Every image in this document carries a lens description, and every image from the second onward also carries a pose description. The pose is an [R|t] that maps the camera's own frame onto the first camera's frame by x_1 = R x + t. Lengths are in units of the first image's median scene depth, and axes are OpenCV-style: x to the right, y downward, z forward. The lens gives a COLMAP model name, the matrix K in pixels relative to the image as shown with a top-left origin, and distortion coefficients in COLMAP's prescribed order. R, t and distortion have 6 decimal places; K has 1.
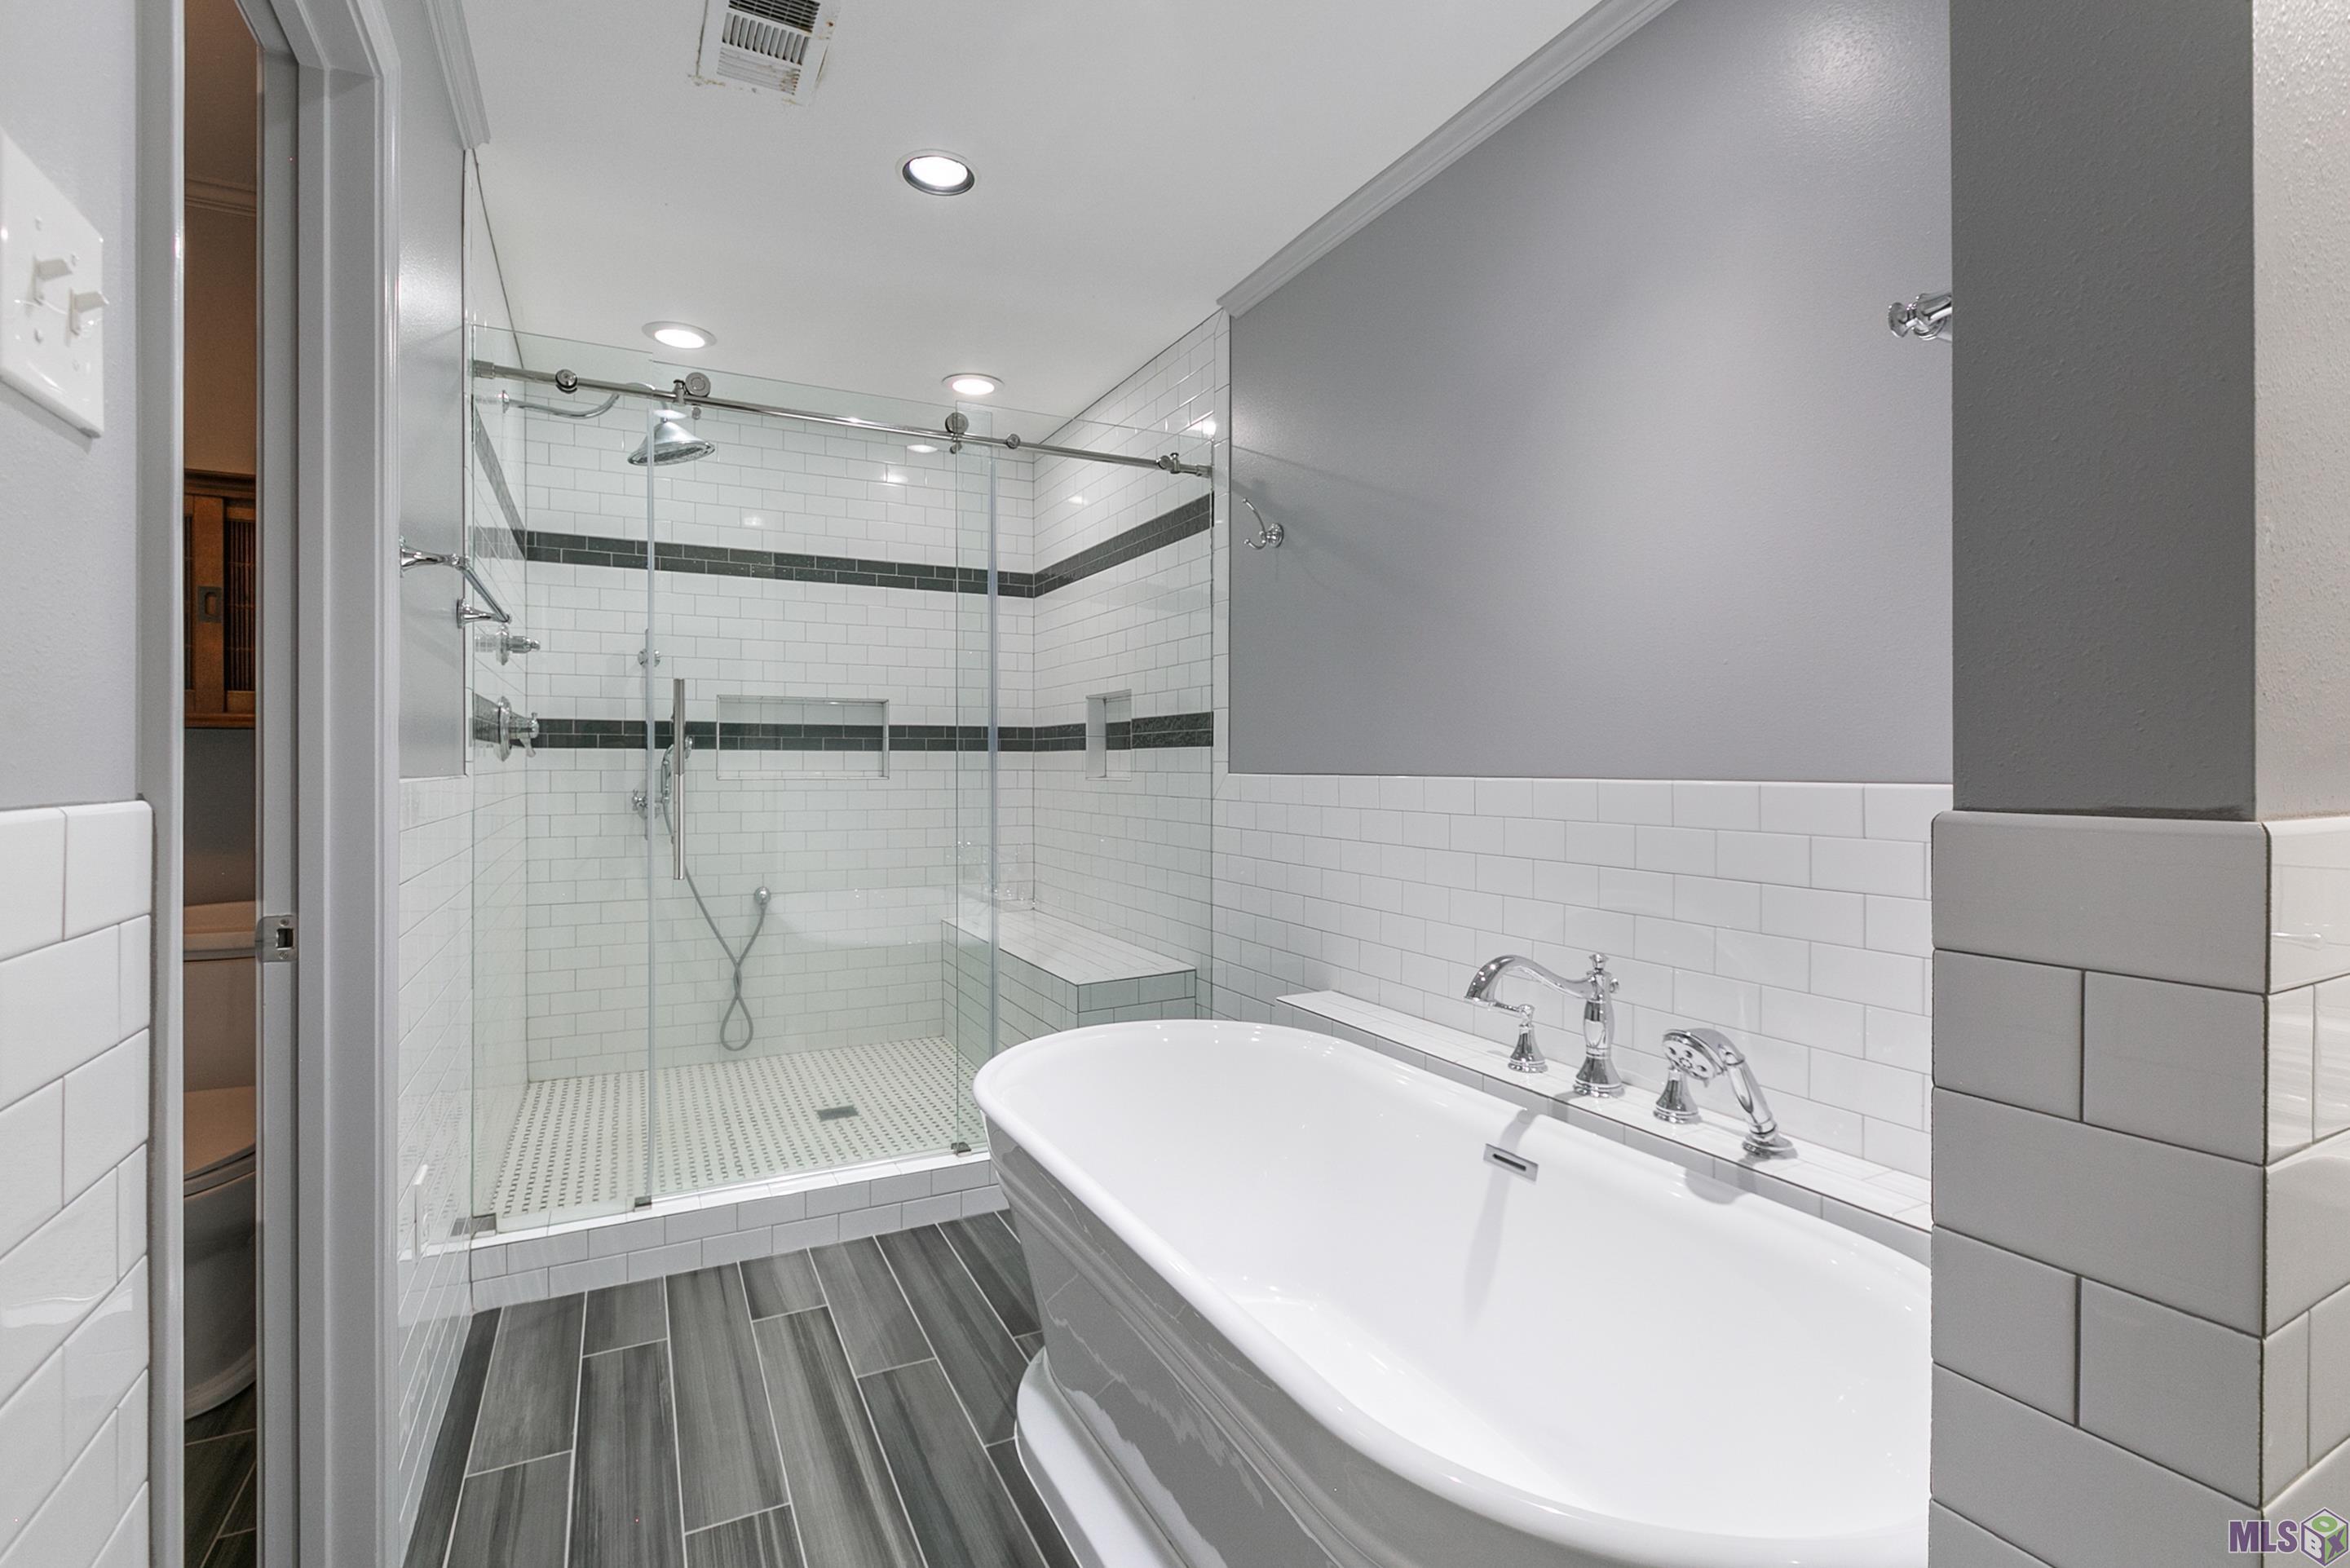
lens RADIAL K [[1080.2, 0, 1181.6], [0, 1080.2, 764.0], [0, 0, 1]] dist [0.002152, -0.000108]
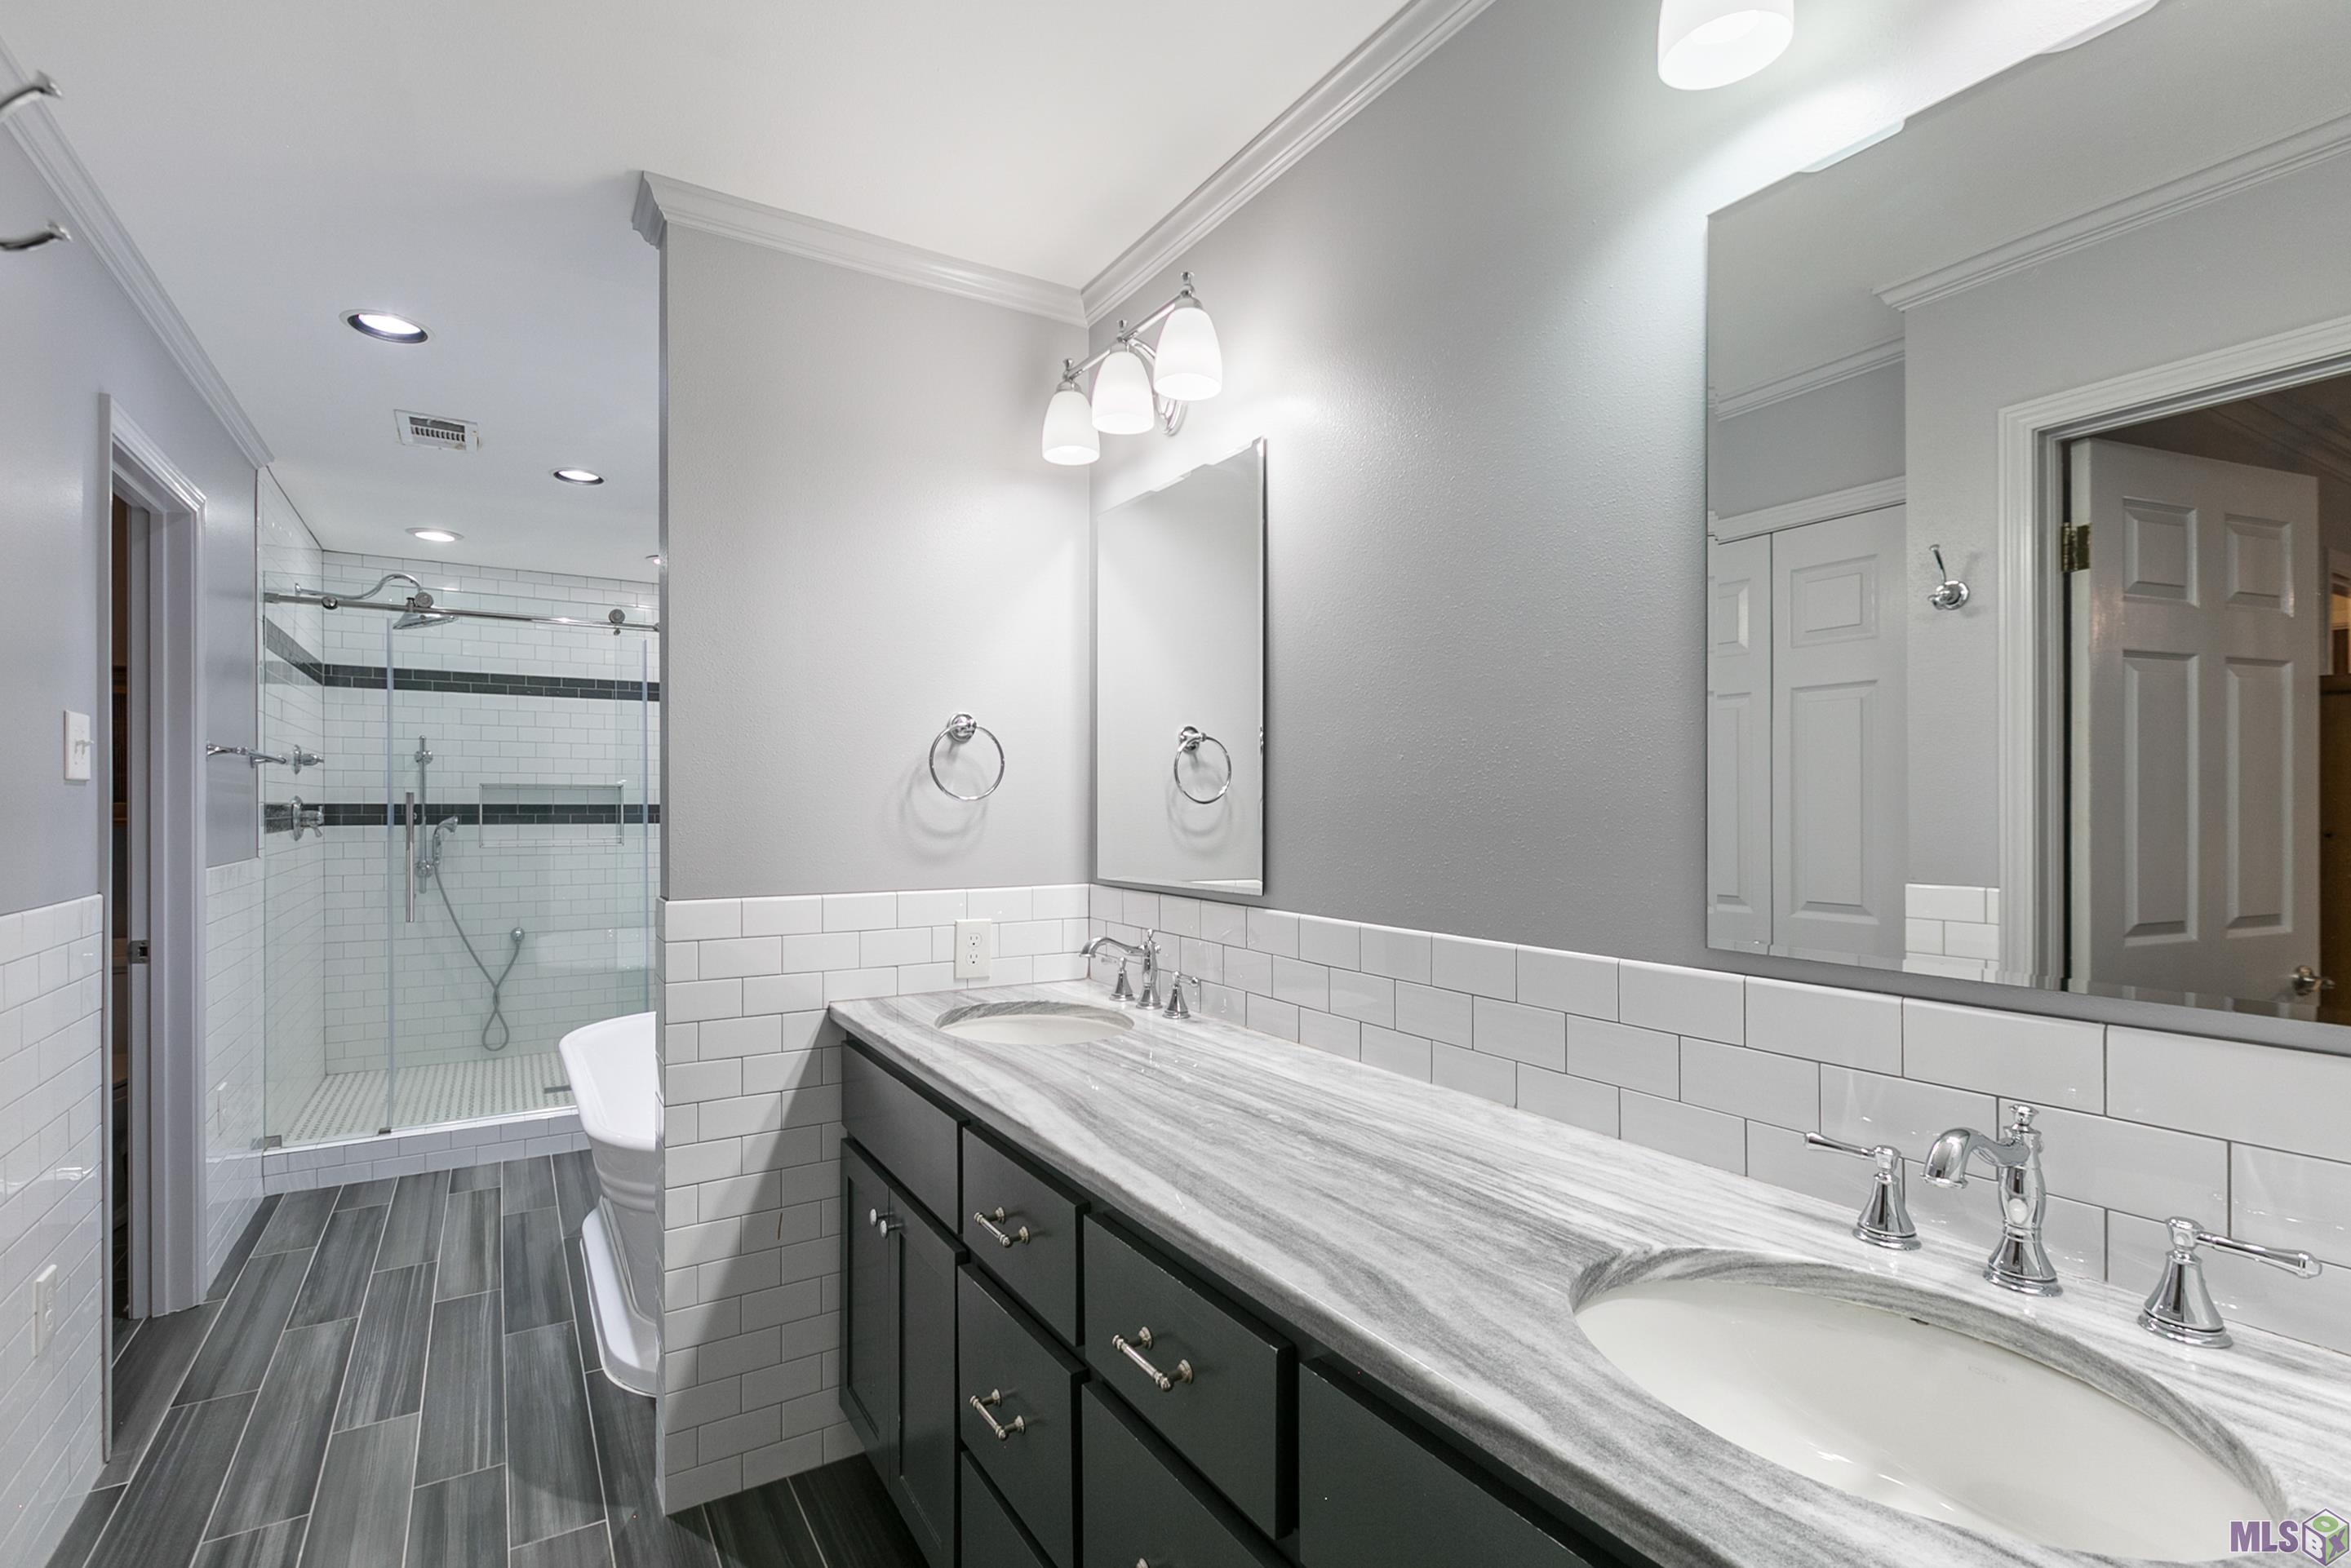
lens RADIAL K [[1080.5, 0, 1175.0], [0, 1080.5, 806.6], [0, 0, 1]] dist [0.002152, -0.000108]
pose [[0.996570, -0.000058, 0.082759, 0.499337], [-0.000105, 0.999998, 0.001969, -0.061945], [-0.082759, -0.001971, 0.996568, -0.634055]]
